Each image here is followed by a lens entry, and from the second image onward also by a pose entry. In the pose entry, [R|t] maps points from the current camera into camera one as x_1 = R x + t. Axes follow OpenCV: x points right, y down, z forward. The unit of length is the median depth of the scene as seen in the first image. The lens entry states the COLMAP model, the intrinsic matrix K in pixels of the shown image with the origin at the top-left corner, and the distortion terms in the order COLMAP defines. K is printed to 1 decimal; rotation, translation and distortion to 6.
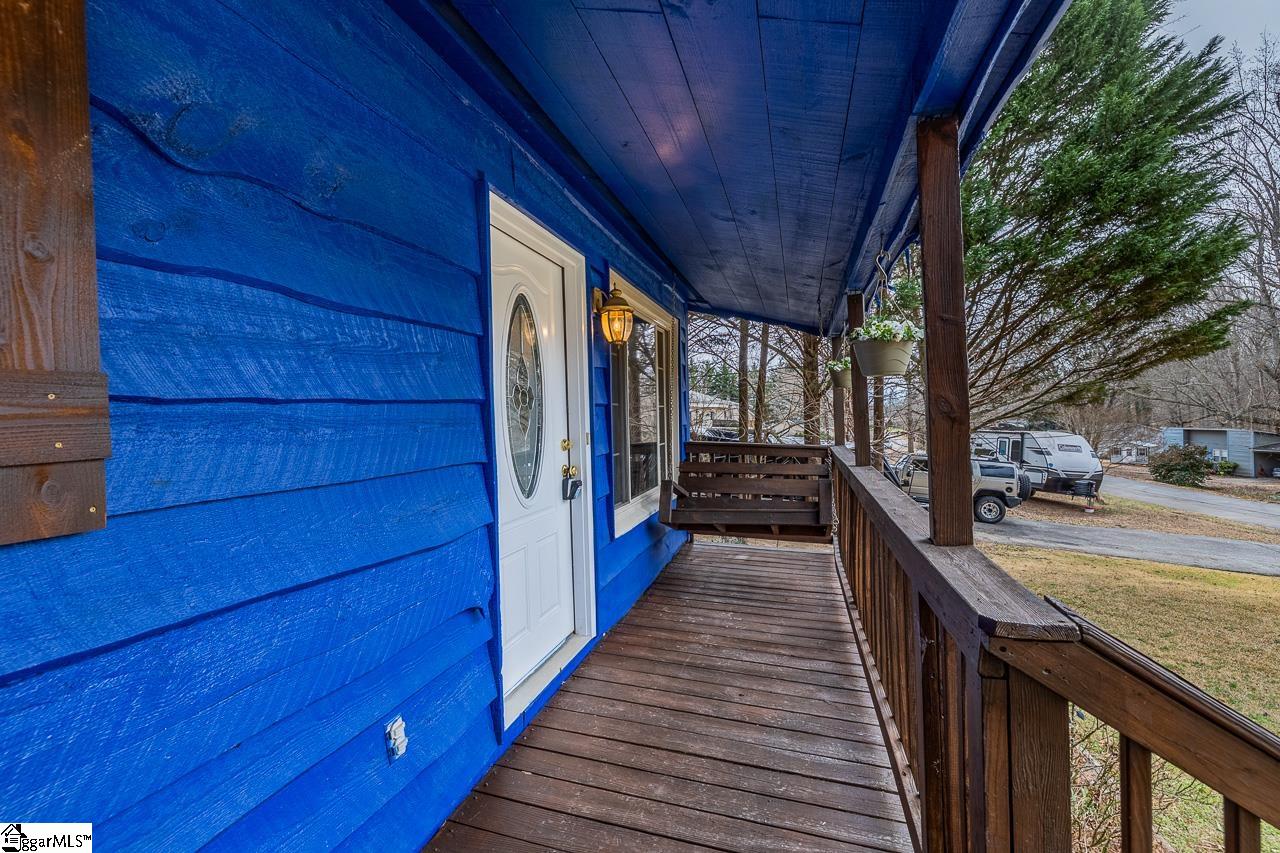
lens RADIAL K [[543.1, 0, 640.7], [0, 543.1, 427.8], [0, 0, 1]] dist [-0.003122, -0.000335]
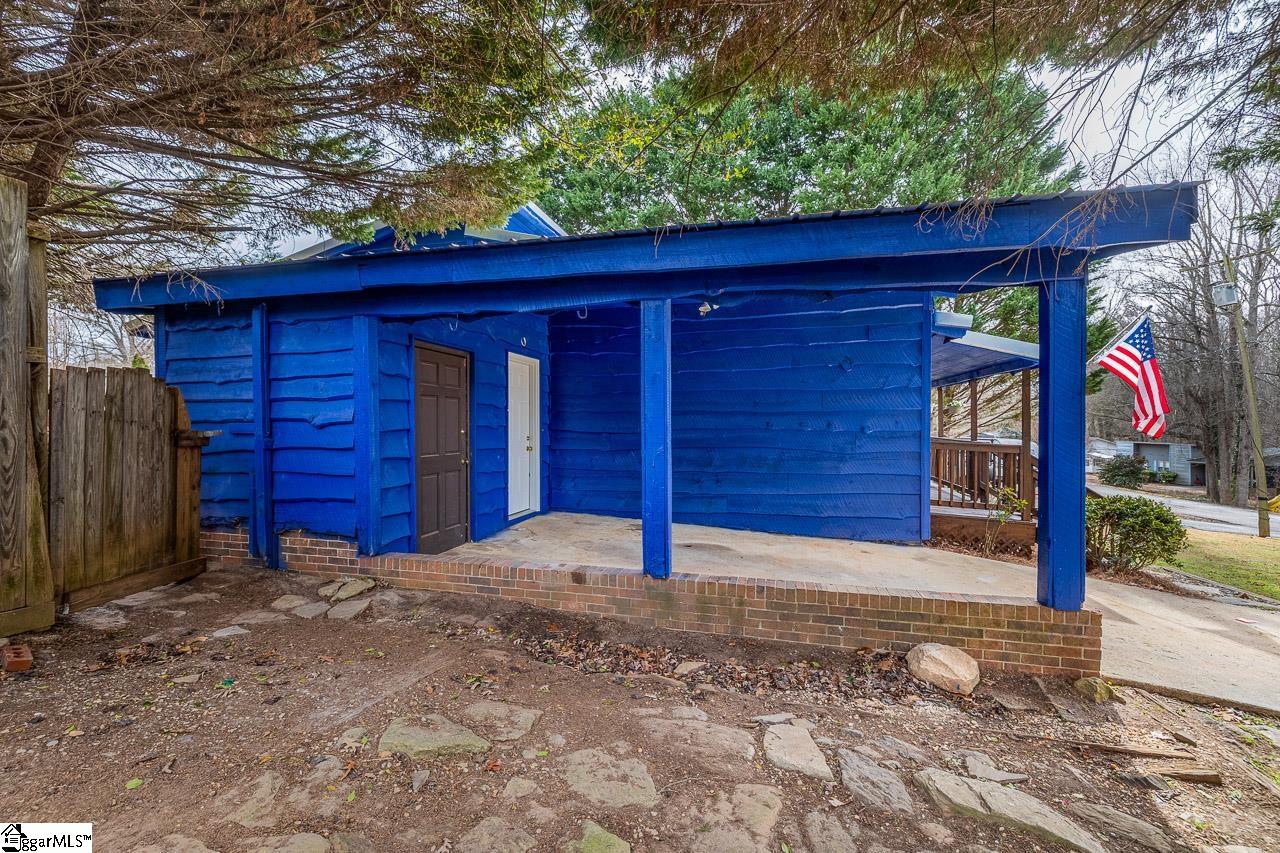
lens RADIAL K [[543.1, 0, 638.9], [0, 543.1, 421.2], [0, 0, 1]] dist [-0.003122, -0.000335]
pose [[0.999048, 0.027752, 0.033666, -0.071392], [-0.027278, 0.999523, -0.014450, 0.003272], [-0.034051, 0.013518, 0.999329, -0.102949]]
